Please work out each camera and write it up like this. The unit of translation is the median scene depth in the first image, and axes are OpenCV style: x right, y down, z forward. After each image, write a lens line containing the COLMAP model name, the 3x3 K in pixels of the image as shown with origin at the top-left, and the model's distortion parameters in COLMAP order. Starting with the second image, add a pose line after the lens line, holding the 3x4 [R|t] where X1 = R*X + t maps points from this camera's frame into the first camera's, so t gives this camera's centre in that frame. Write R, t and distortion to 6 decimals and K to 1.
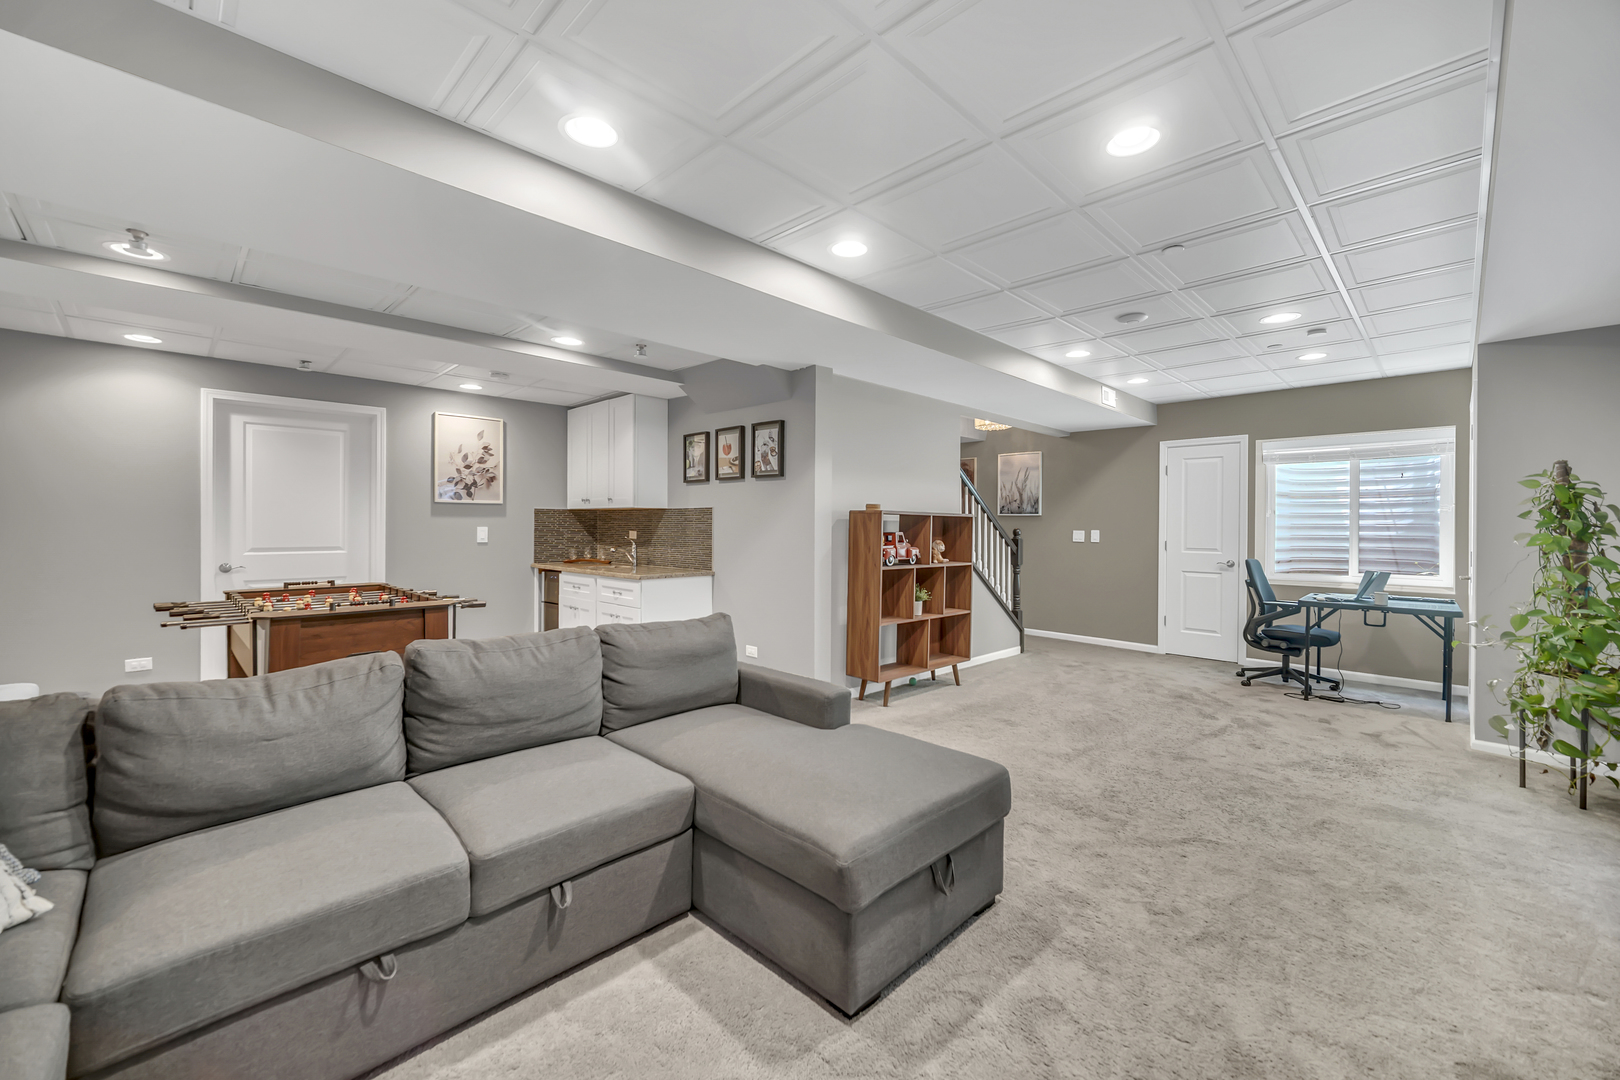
lens RADIAL K [[651.1, 0, 809.8], [0, 651.1, 531.5], [0, 0, 1]] dist [0.001726, 0.000465]
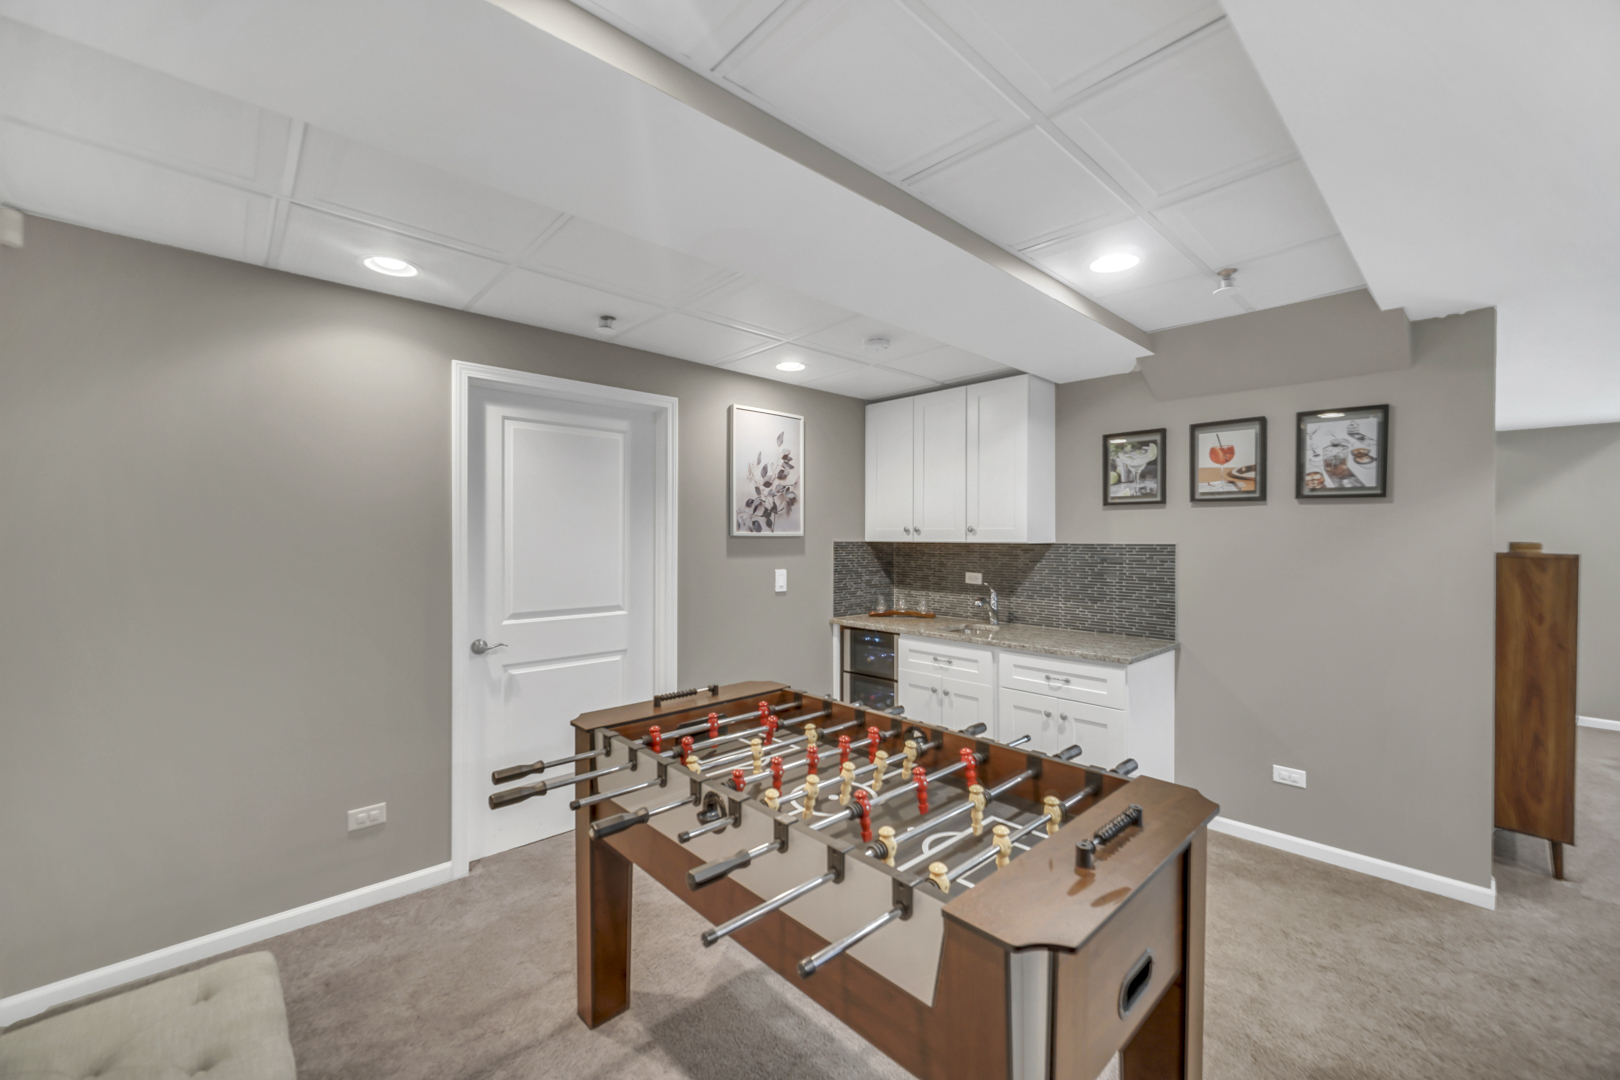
lens RADIAL K [[632.5, 0, 818.7], [0, 632.5, 543.4], [0, 0, 1]] dist [-0.001874, -0.000118]
pose [[0.999538, -0.003084, -0.030231, -0.470472], [0.003041, 0.999994, -0.001490, -0.036415], [0.030235, 0.001397, 0.999542, 0.340508]]
